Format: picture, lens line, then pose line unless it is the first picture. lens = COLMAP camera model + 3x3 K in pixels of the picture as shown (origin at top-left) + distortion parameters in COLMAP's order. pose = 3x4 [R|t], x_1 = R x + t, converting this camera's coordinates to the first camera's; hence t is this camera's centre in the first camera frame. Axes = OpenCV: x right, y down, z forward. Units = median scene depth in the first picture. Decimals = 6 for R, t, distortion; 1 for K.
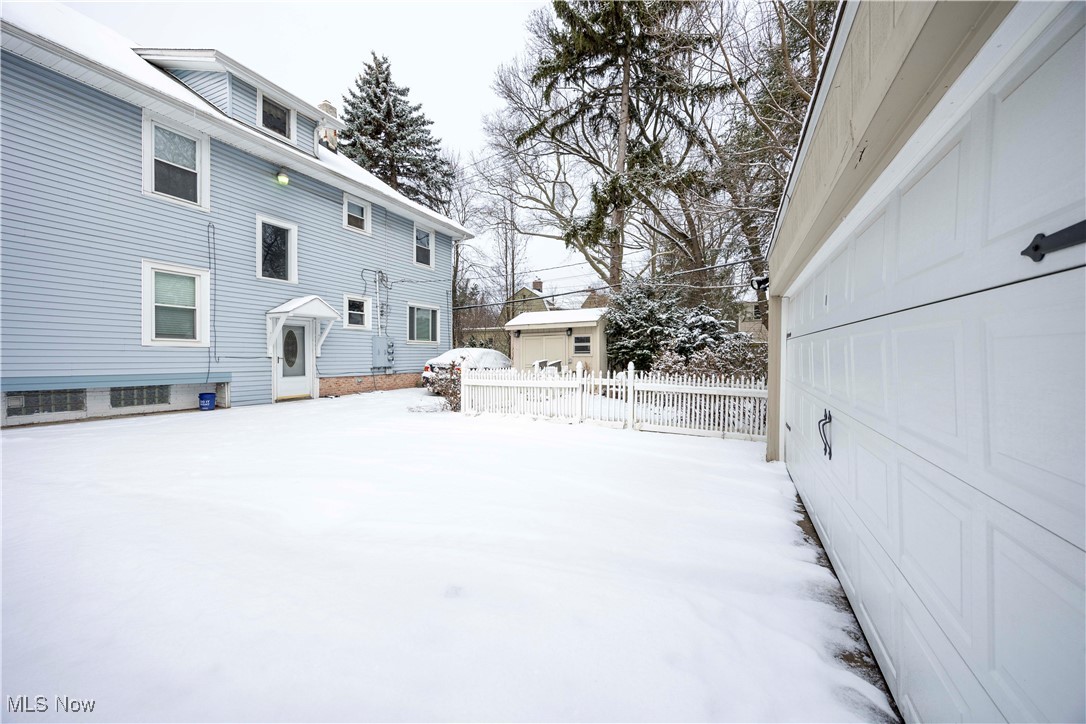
lens RADIAL K [[418.6, 0, 543.0], [0, 418.6, 362.0], [0, 0, 1]] dist [-0.000105, -0.000224]
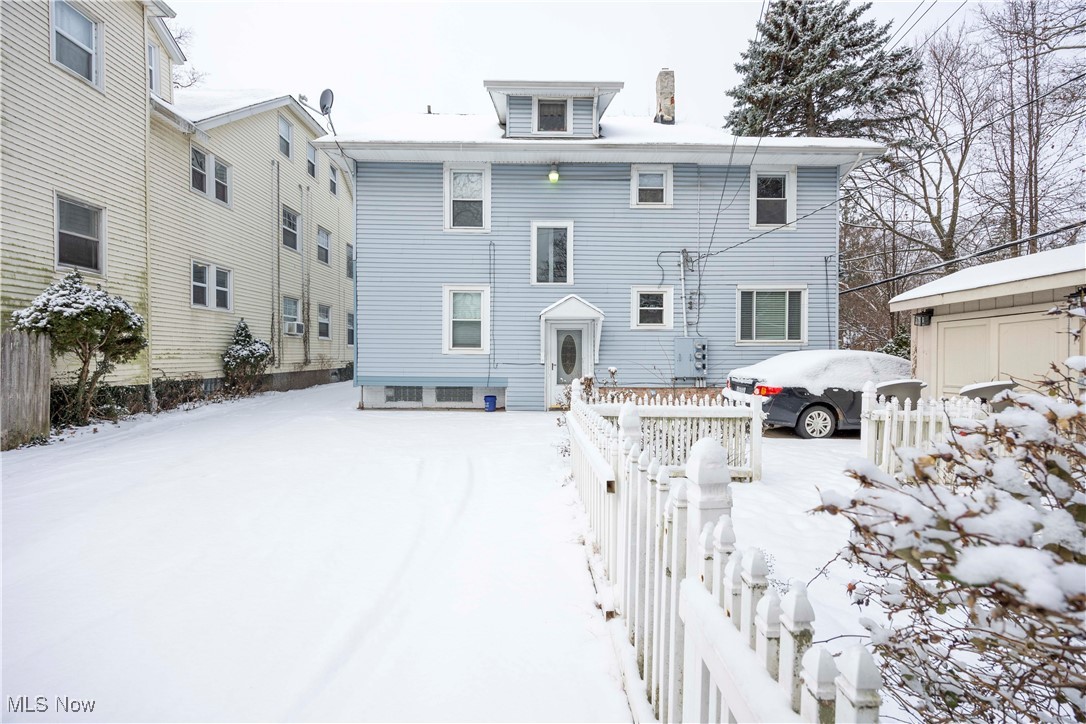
lens RADIAL K [[418.6, 0, 543.0], [0, 418.6, 362.0], [0, 0, 1]] dist [-0.000105, -0.000224]
pose [[0.436752, 0.006938, -0.899555, 0.215430], [-0.014813, 0.999890, 0.000519, -0.015346], [0.899460, 0.013098, 0.436806, 0.542868]]
